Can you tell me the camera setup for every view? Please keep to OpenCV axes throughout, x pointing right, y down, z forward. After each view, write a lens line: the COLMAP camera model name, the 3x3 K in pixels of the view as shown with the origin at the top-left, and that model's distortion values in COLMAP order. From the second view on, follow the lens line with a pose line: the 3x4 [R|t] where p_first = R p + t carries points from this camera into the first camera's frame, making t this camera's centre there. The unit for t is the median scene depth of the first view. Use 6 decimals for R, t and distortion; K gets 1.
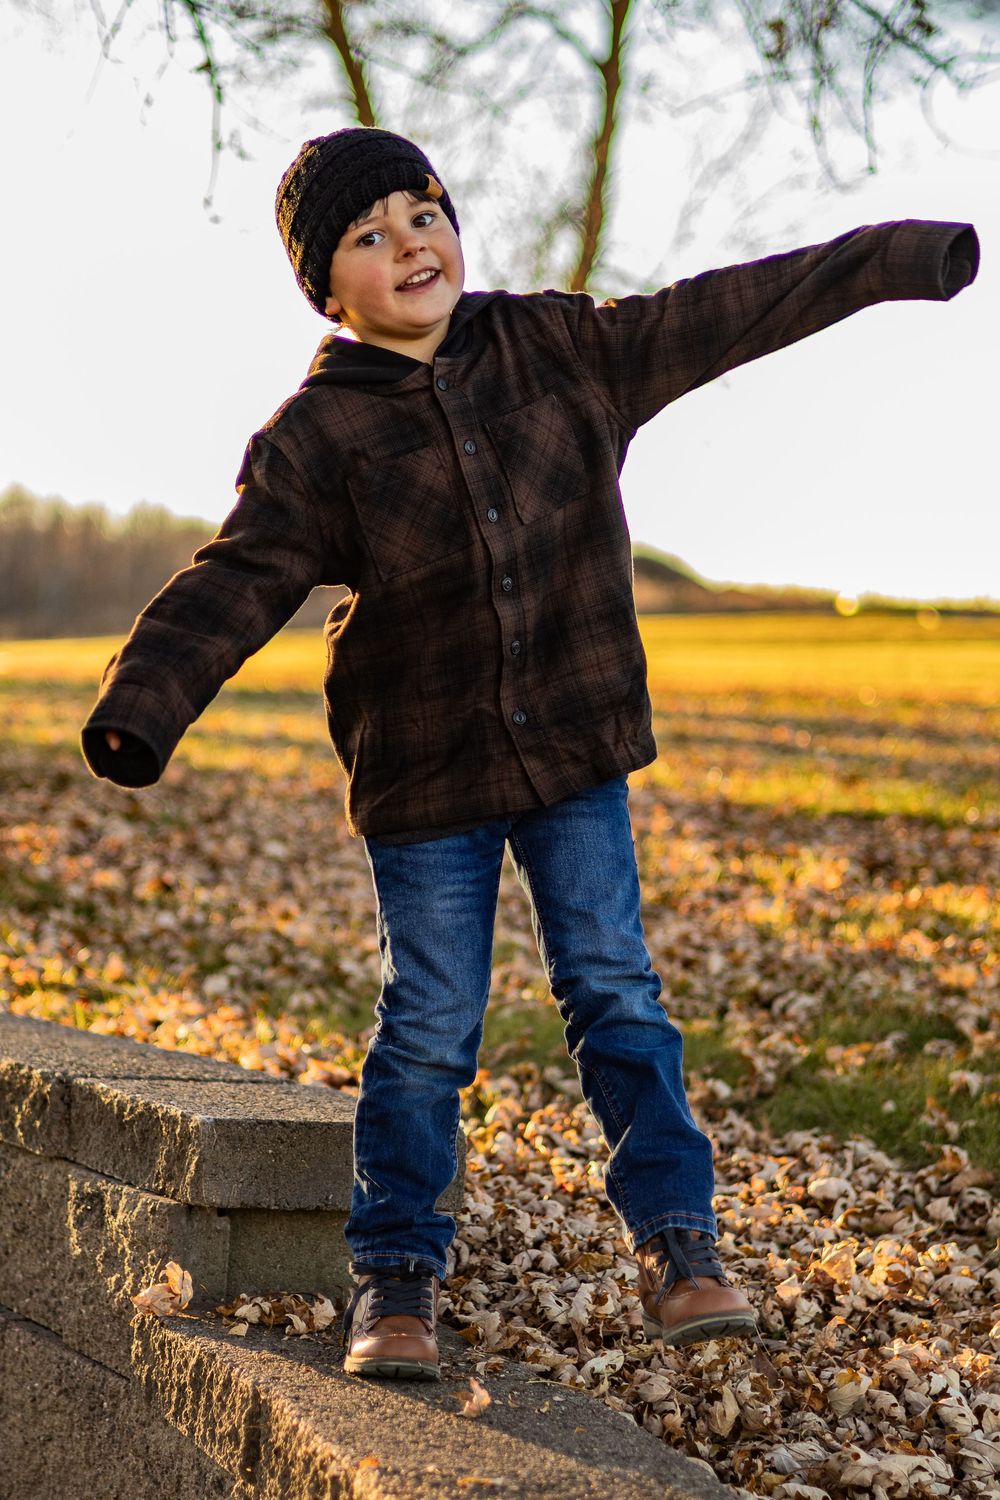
lens RADIAL K [[3655.9, 0, 499.6], [0, 3655.9, 752.6], [0, 0, 1]] dist [-0.092013, 0.000000]
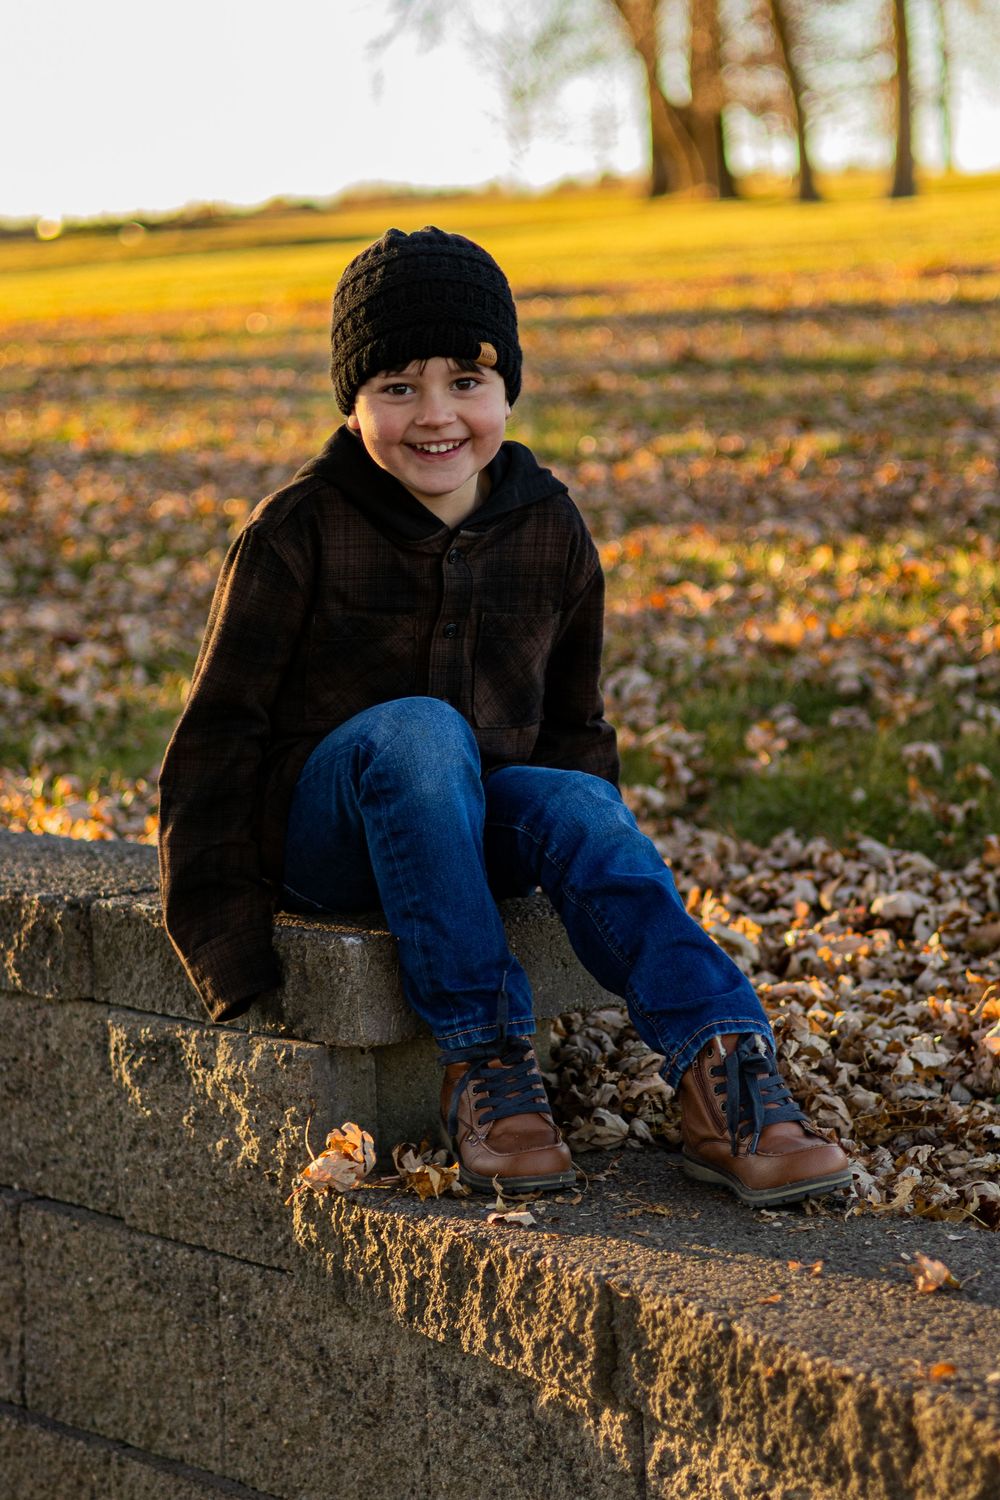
lens RADIAL K [[3655.9, 0, 500.0], [0, 3655.9, 747.4], [0, 0, 1]] dist [-0.092013, 0.000000]
pose [[0.967204, -0.119889, 0.223927, -0.210012], [0.096209, 0.988828, 0.113858, -0.027727], [-0.235075, -0.088580, 0.967932, 0.205946]]
